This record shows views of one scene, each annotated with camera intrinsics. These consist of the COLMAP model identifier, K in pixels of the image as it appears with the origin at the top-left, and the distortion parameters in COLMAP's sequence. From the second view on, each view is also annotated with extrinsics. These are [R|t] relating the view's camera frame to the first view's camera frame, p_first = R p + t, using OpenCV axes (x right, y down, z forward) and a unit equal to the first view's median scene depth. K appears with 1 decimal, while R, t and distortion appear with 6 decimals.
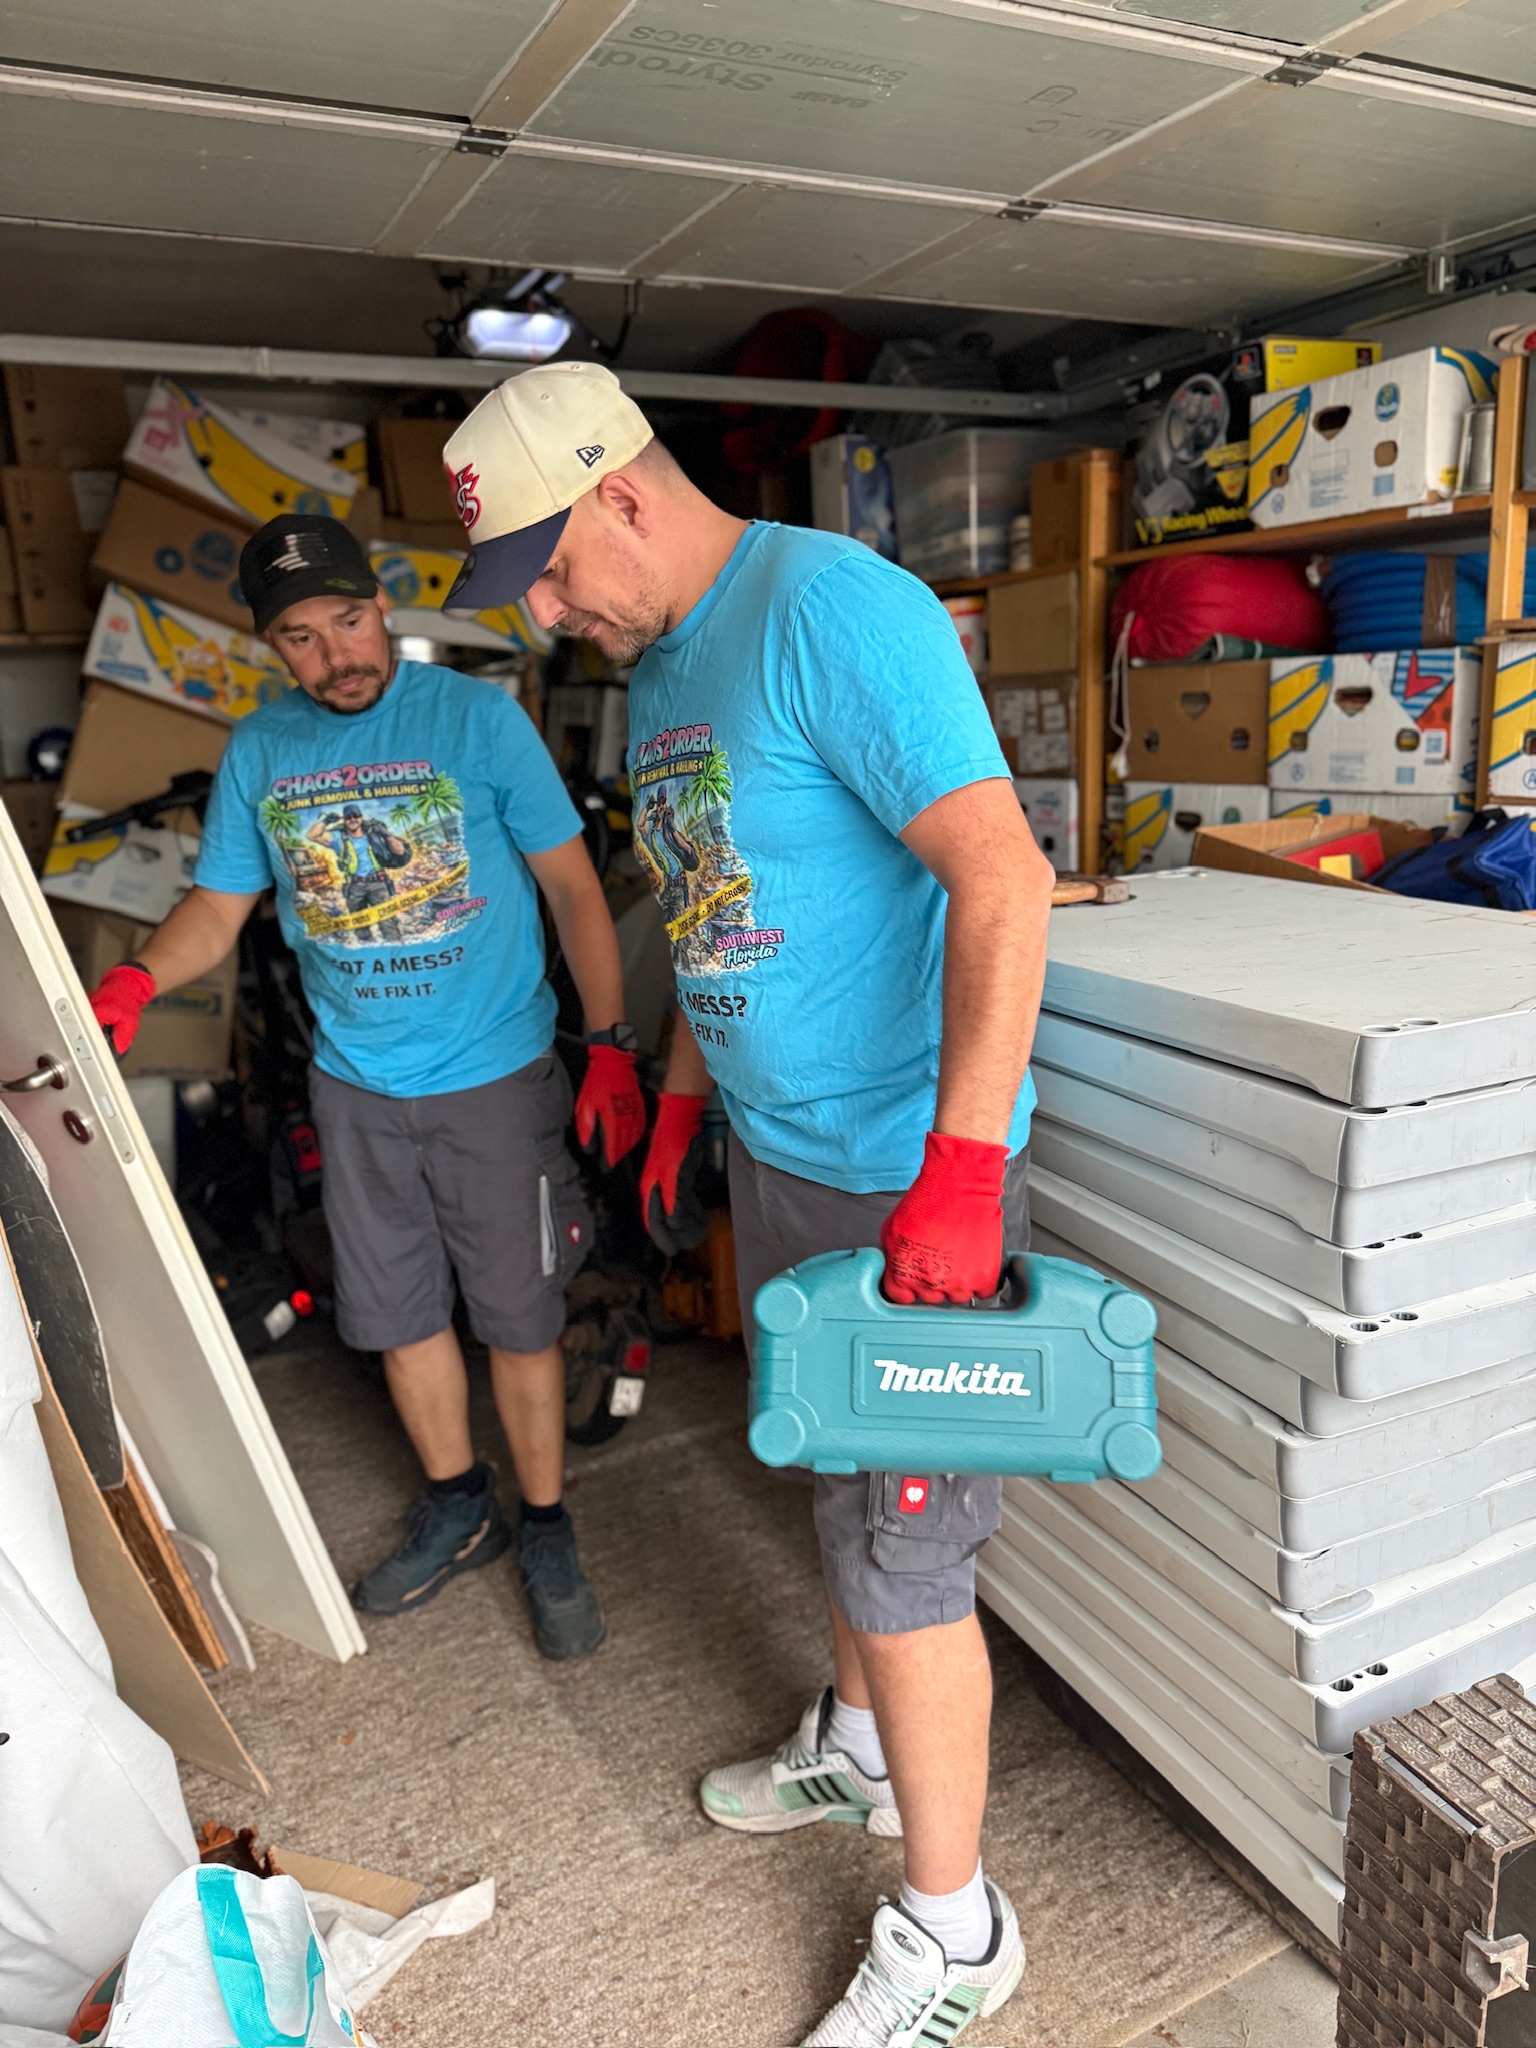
lens RADIAL K [[1472.1, 0, 776.1], [0, 1472.1, 1041.7], [0, 0, 1]] dist [0.032528, -0.029721]
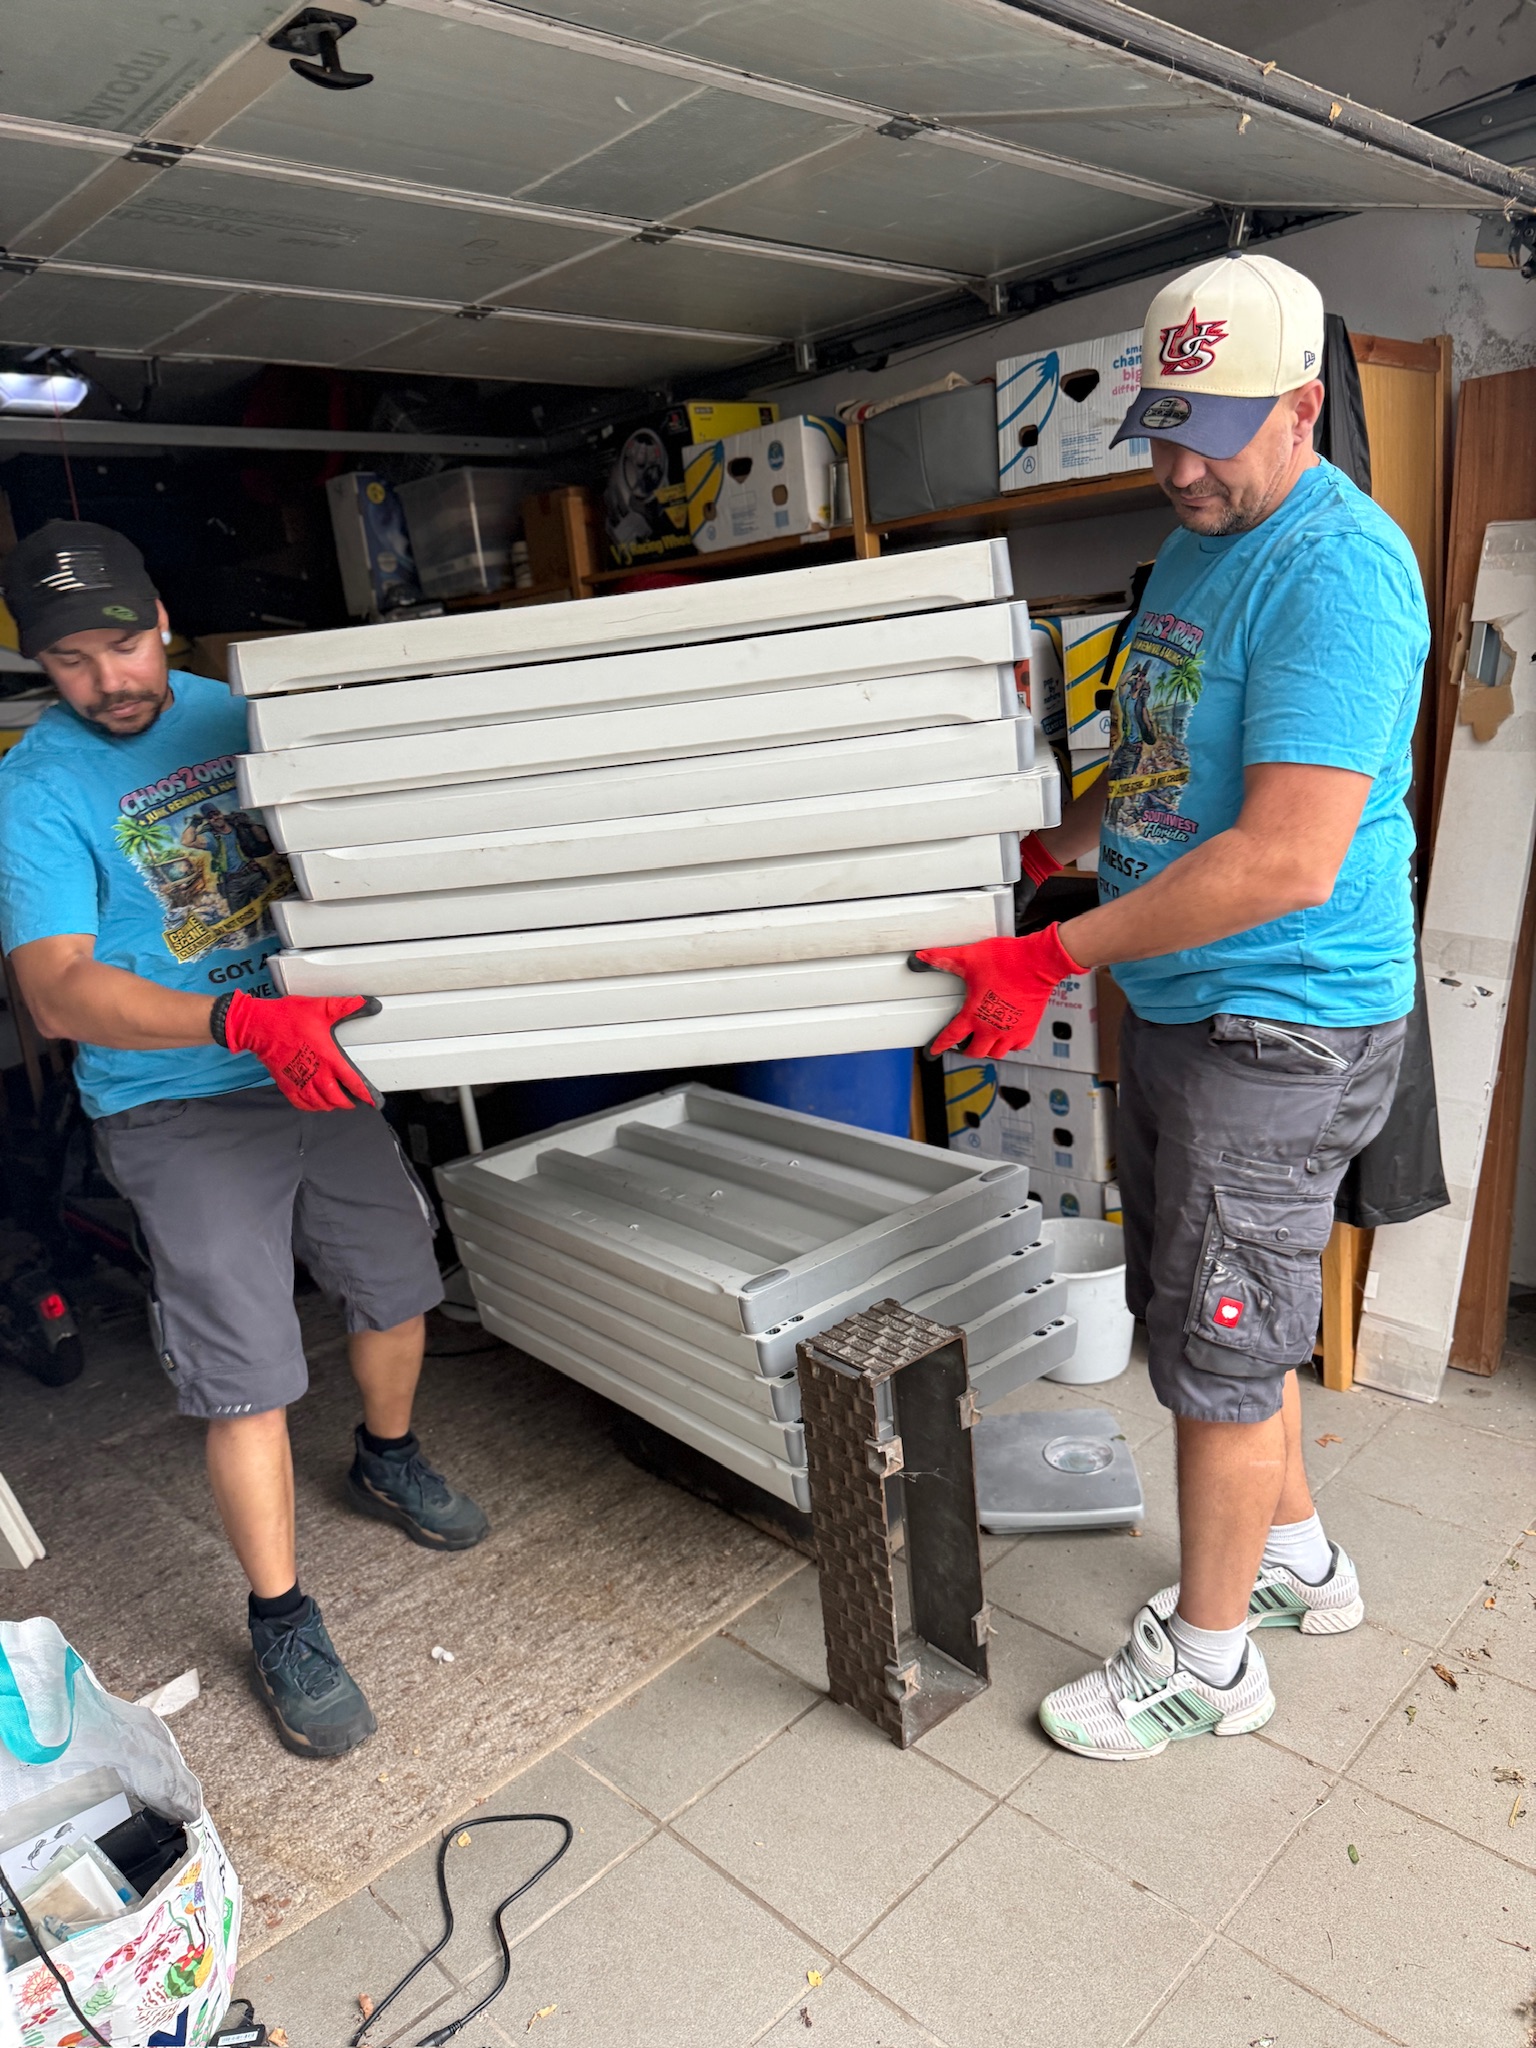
lens RADIAL K [[1472.1, 0, 772.8], [0, 1472.1, 1022.7], [0, 0, 1]] dist [0.032528, -0.029721]
pose [[0.955812, -0.115011, 0.270547, -0.004166], [0.118978, 0.992895, 0.001751, 0.073544], [-0.268826, 0.030516, 0.962705, -0.274812]]
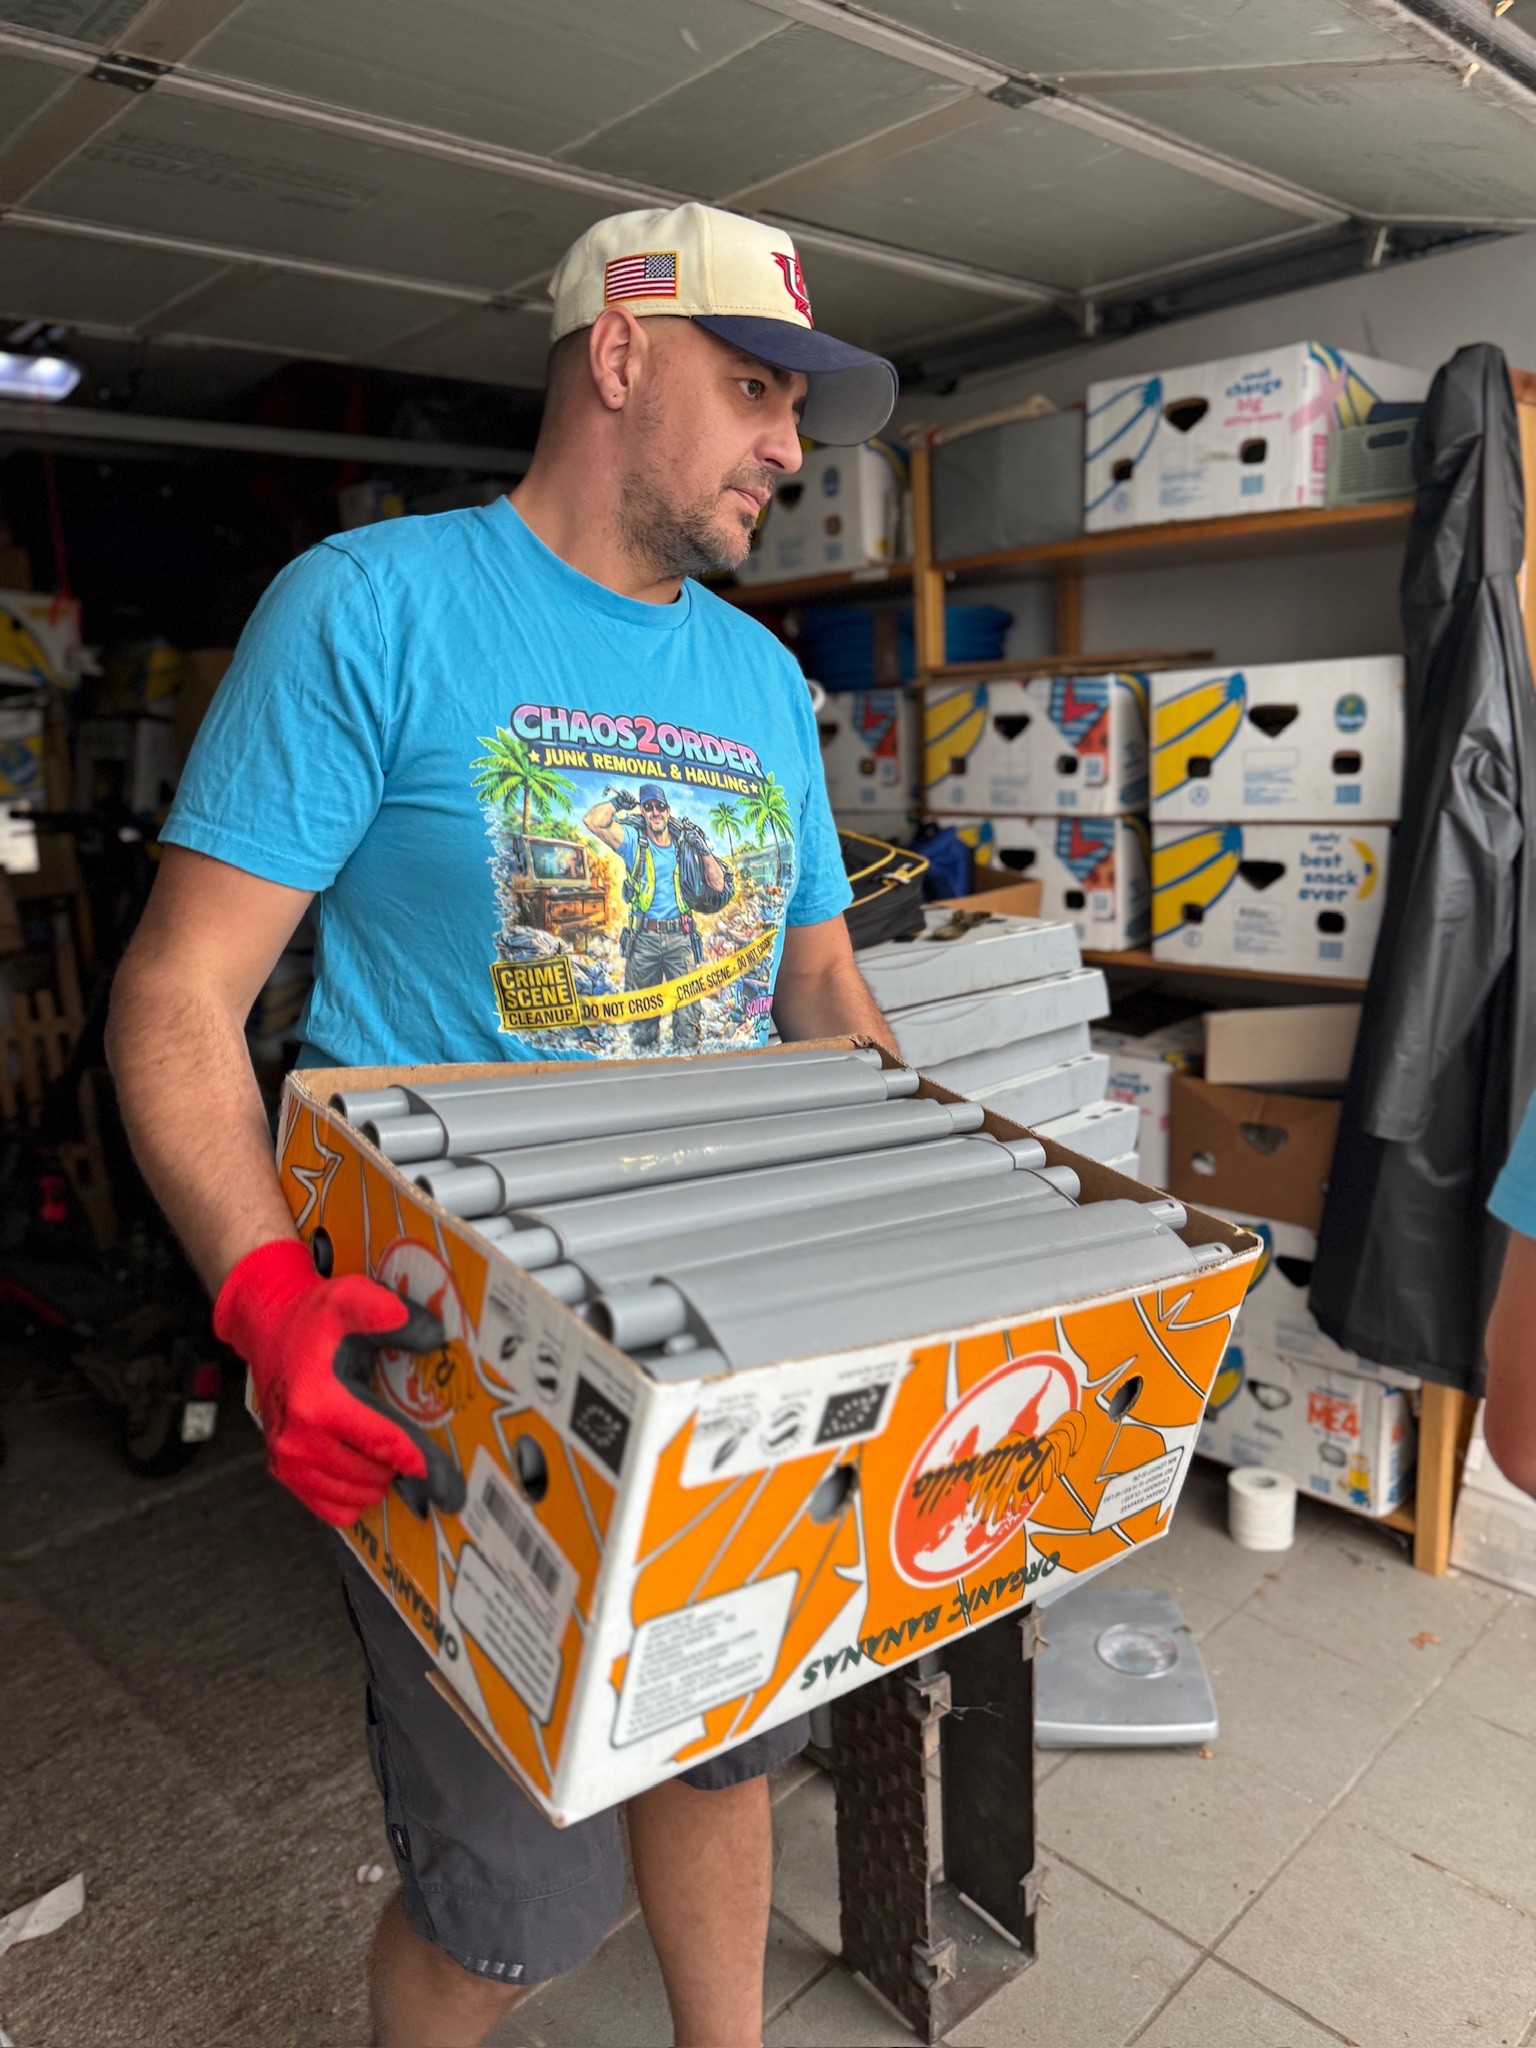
lens RADIAL K [[1472.1, 0, 770.9], [0, 1472.1, 1020.3], [0, 0, 1]] dist [0.032528, -0.029721]
pose [[0.960866, -0.060757, 0.270267, 0.021868], [0.070679, 0.997130, -0.027120, 0.030488], [-0.267844, 0.045161, 0.962403, -0.119620]]
